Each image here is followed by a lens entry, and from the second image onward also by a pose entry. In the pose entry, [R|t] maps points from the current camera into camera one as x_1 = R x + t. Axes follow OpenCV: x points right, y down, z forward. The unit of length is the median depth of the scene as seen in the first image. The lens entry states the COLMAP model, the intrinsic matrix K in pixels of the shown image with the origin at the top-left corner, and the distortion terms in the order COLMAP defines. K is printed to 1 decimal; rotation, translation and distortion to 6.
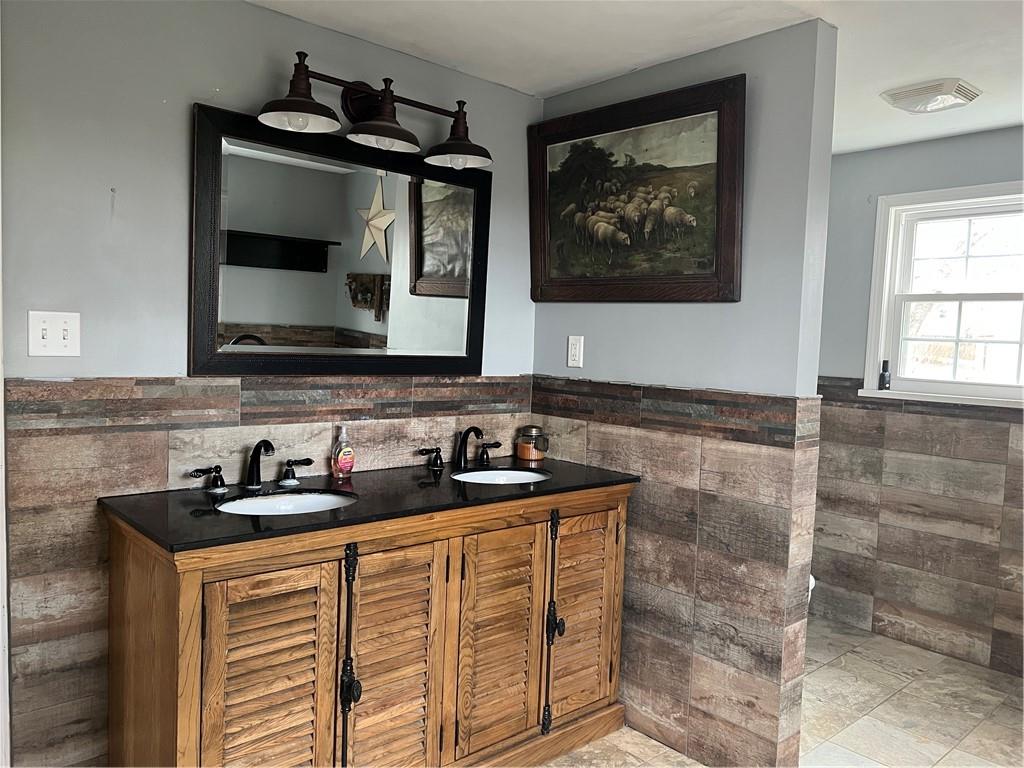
lens RADIAL K [[772.7, 0, 510.8], [0, 772.7, 386.7], [0, 0, 1]] dist [0.027833, -0.024846]
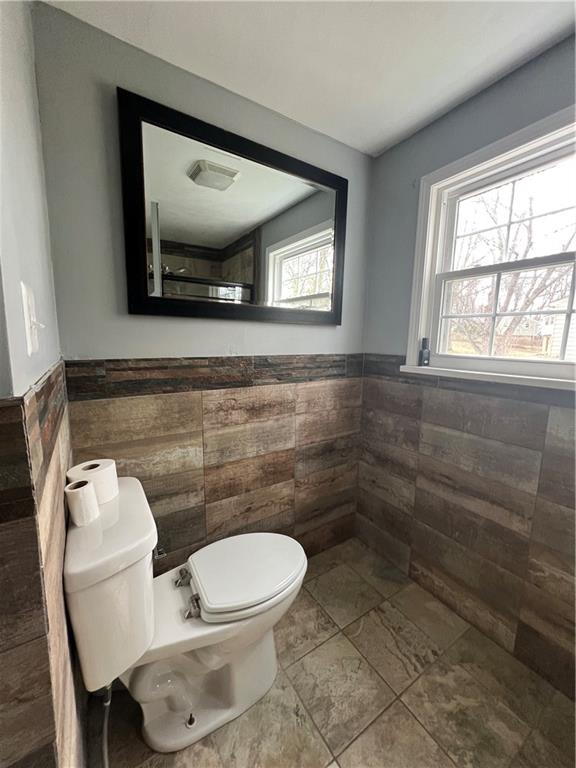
lens RADIAL K [[308.7, 0, 287.8], [0, 308.7, 381.5], [0, 0, 1]] dist [0.002404, 0.000861]
pose [[0.987812, 0.003223, -0.155618, 0.371933], [0.007921, 0.997449, 0.070941, -0.006479], [0.155449, -0.071309, 0.985267, 0.563910]]
